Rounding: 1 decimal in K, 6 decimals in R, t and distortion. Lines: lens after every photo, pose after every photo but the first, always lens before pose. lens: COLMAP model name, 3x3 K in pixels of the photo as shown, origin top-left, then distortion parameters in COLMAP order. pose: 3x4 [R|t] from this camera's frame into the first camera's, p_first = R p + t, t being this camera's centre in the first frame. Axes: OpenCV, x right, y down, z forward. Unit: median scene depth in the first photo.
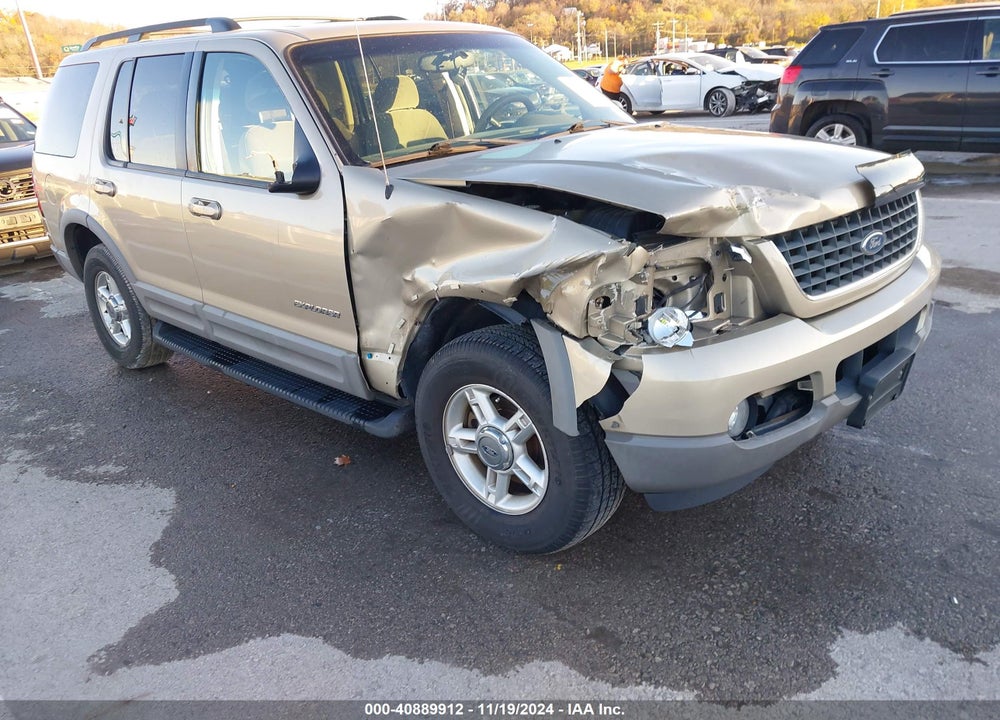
lens RADIAL K [[776.9, 0, 480.5], [0, 776.9, 403.9], [0, 0, 1]] dist [0.009944, -0.007260]
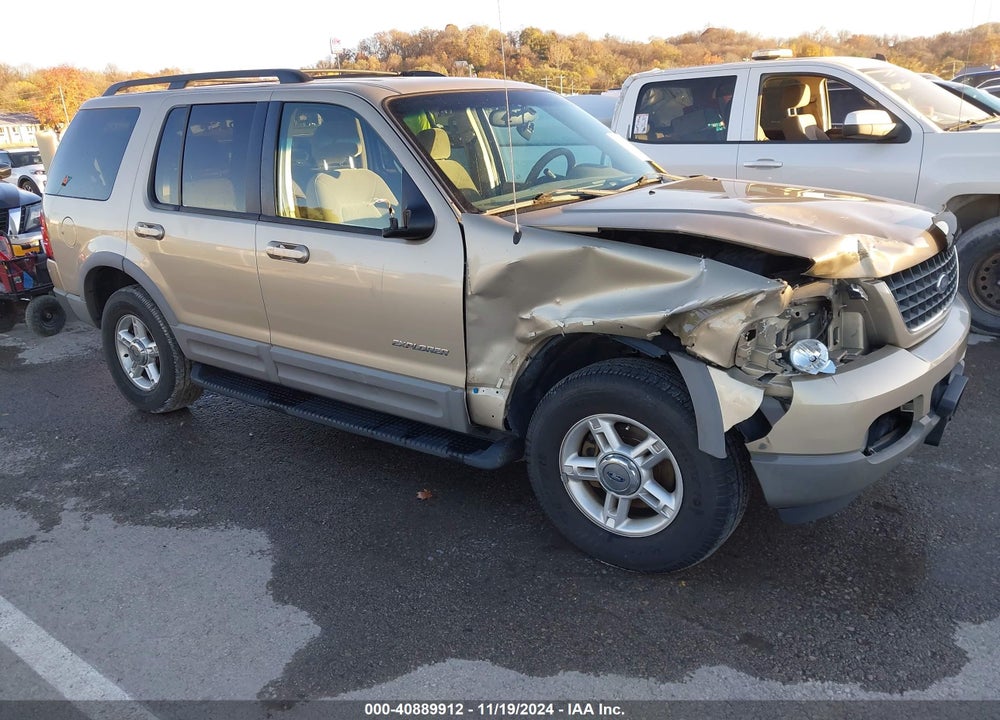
lens RADIAL K [[782.9, 0, 479.4], [0, 782.9, 400.0], [0, 0, 1]] dist [0.003274, -0.004212]
pose [[0.991608, -0.019988, 0.127730, -0.315068], [0.027725, 0.997868, -0.059083, 0.014565], [-0.126277, 0.062129, 0.990048, -0.049480]]
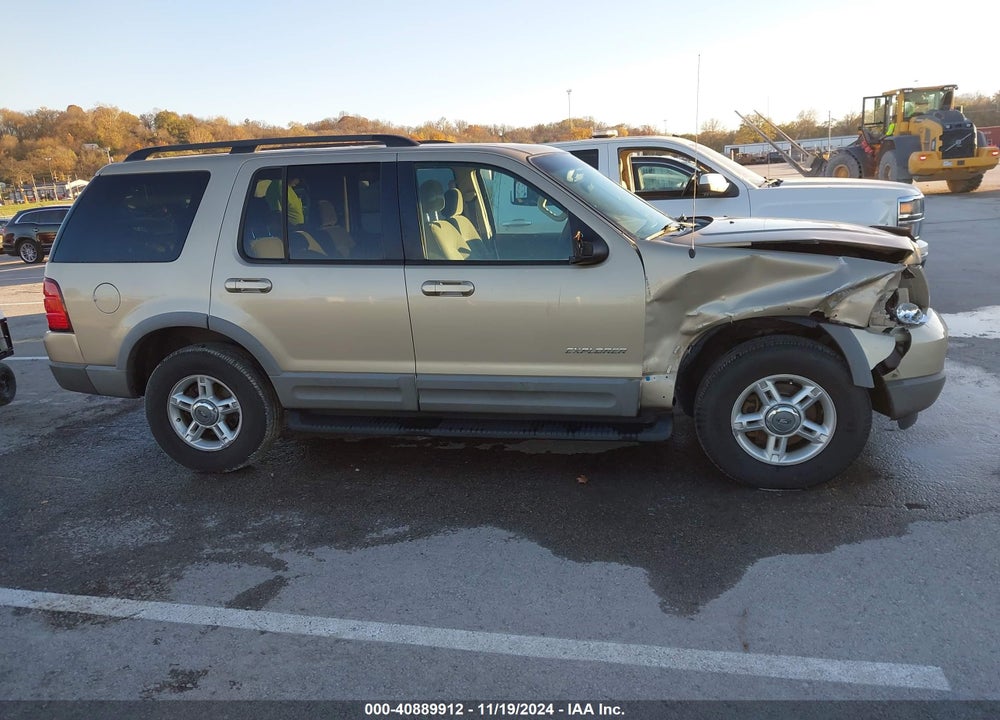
lens RADIAL K [[792.7, 0, 483.5], [0, 792.7, 386.0], [0, 0, 1]] dist [-0.000504, -0.002827]
pose [[0.850299, -0.112616, 0.514110, -1.243222], [0.203604, 0.971168, -0.124011, 0.069185], [-0.485321, 0.210121, 0.848712, -0.004851]]
